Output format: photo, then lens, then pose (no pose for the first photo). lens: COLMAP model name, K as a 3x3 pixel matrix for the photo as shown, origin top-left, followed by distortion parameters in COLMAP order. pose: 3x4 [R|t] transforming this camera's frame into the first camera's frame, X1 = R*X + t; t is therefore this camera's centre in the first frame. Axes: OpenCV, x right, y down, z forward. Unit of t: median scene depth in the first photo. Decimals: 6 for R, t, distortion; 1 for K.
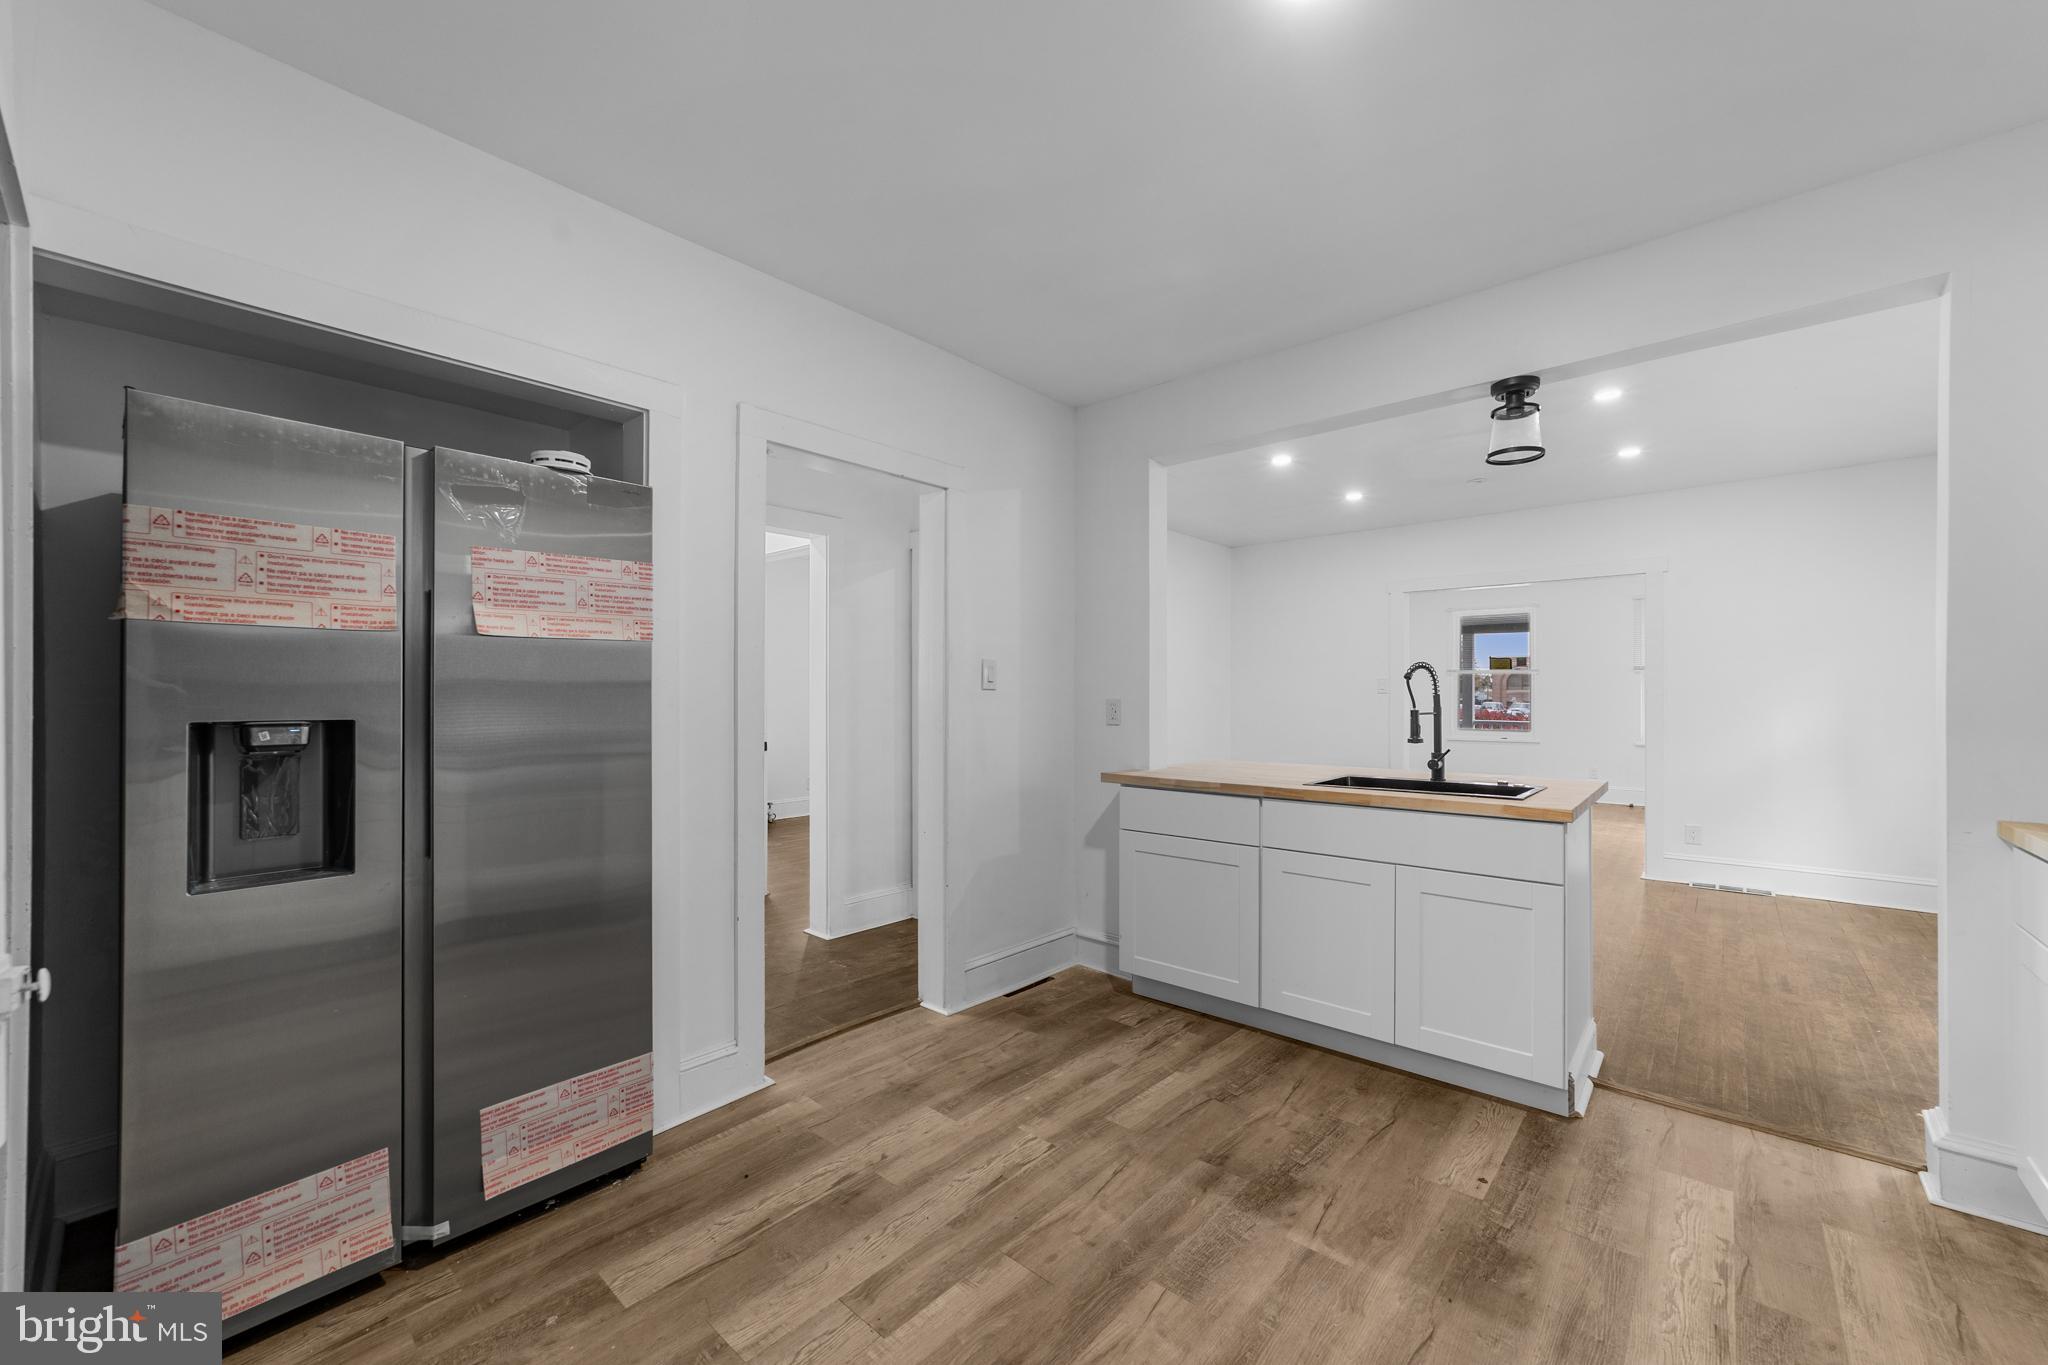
lens RADIAL K [[788.9, 0, 1028.0], [0, 788.9, 683.4], [0, 0, 1]] dist [0.000988, 0.000974]
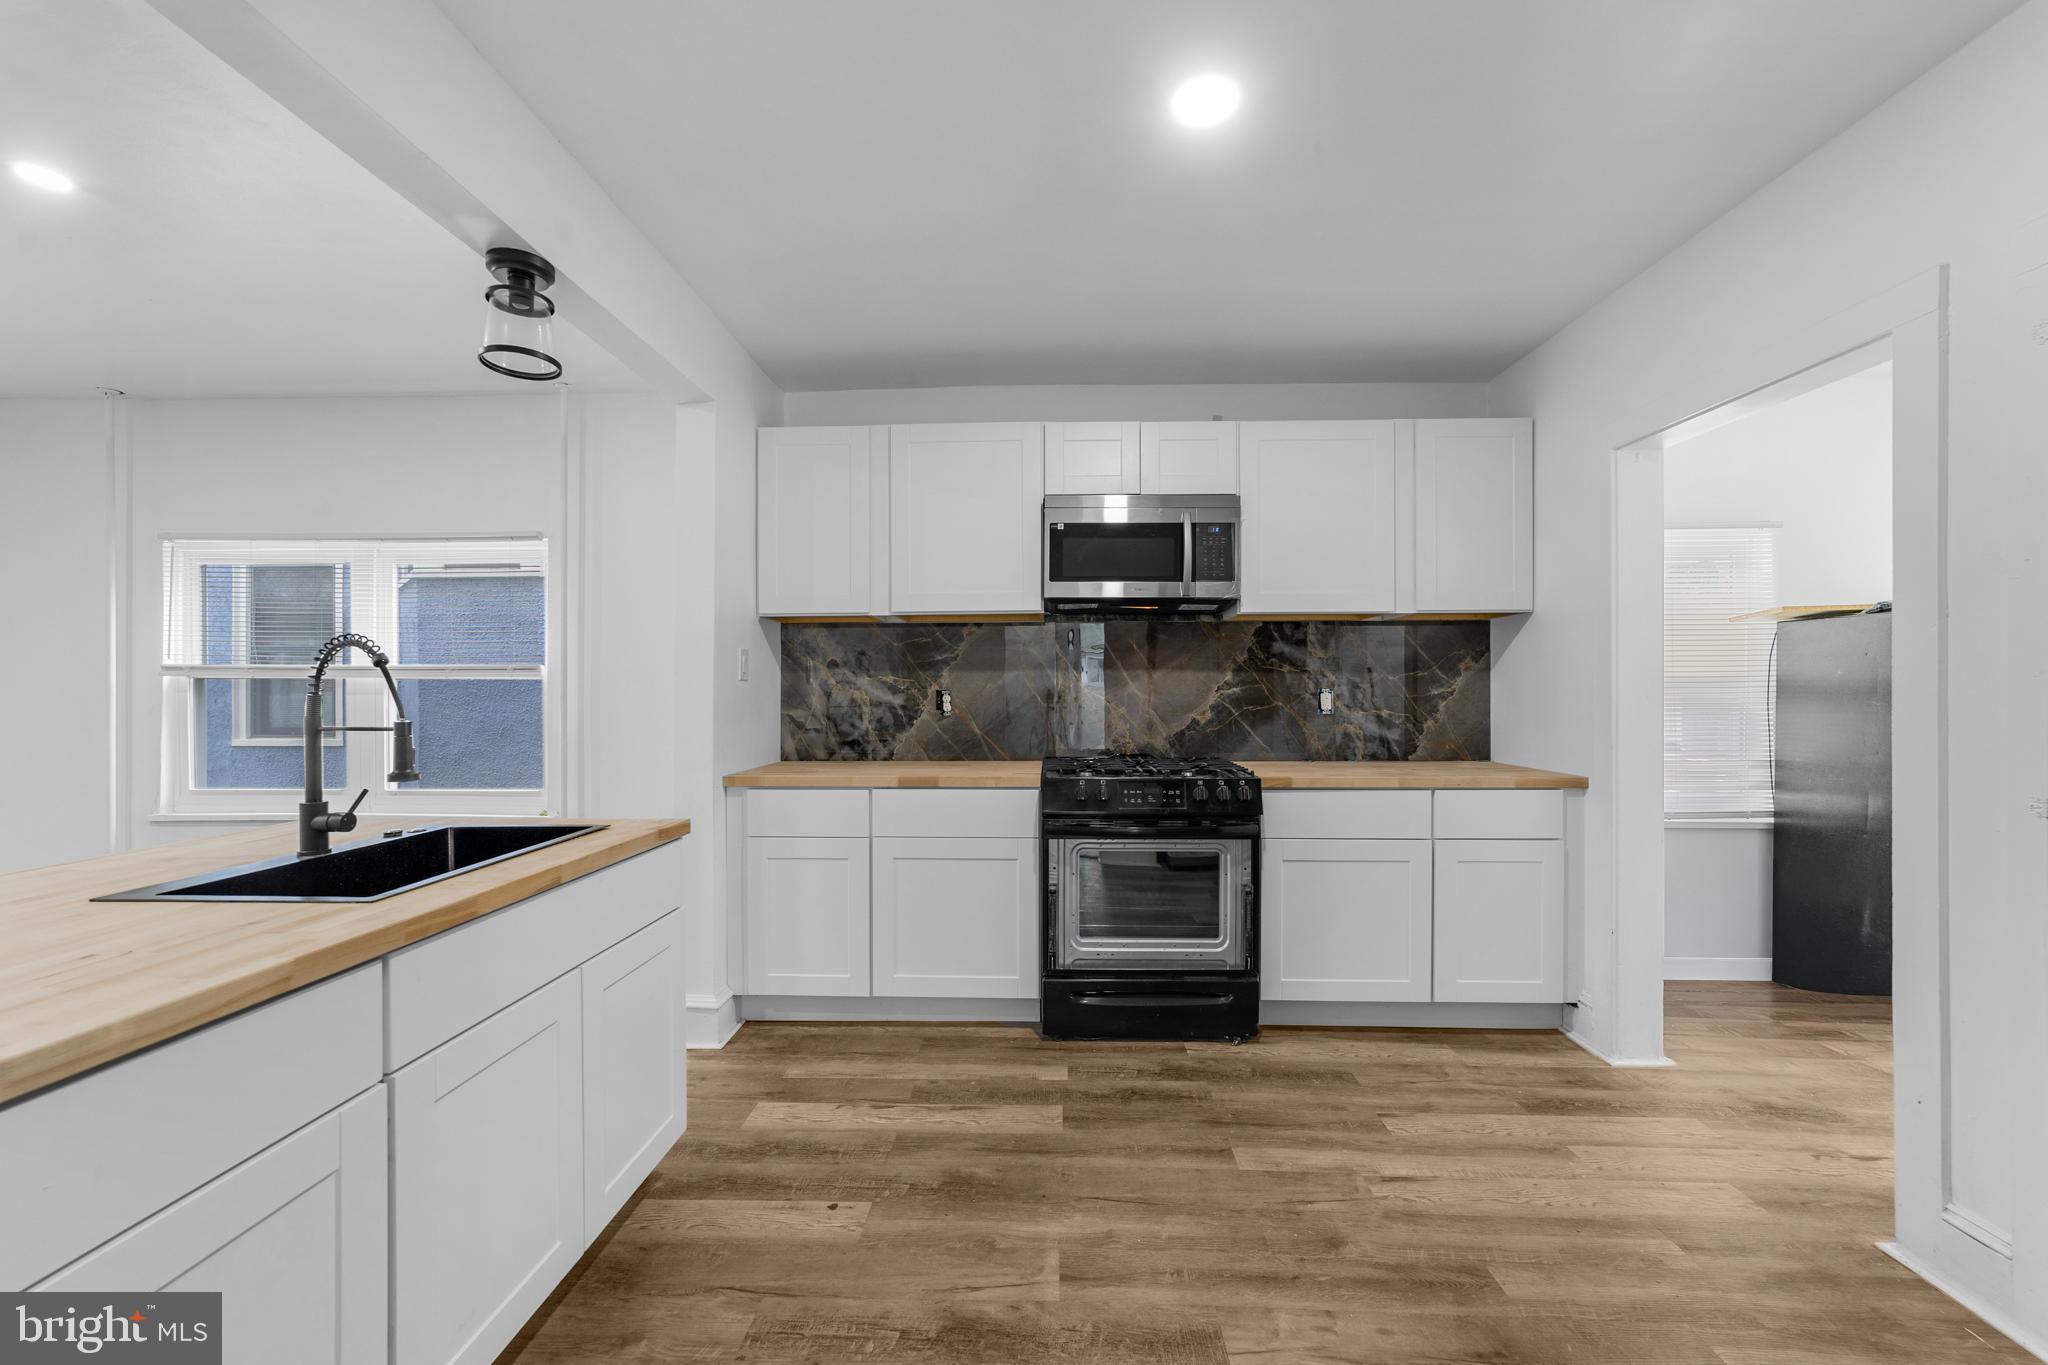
lens RADIAL K [[788.9, 0, 1032.1], [0, 788.9, 694.1], [0, 0, 1]] dist [0.000988, 0.000974]
pose [[-0.636290, -0.000645, 0.771449, -0.318503], [-0.010815, 0.999909, -0.008085, 0.021928], [-0.771374, -0.013487, -0.636239, 1.490244]]
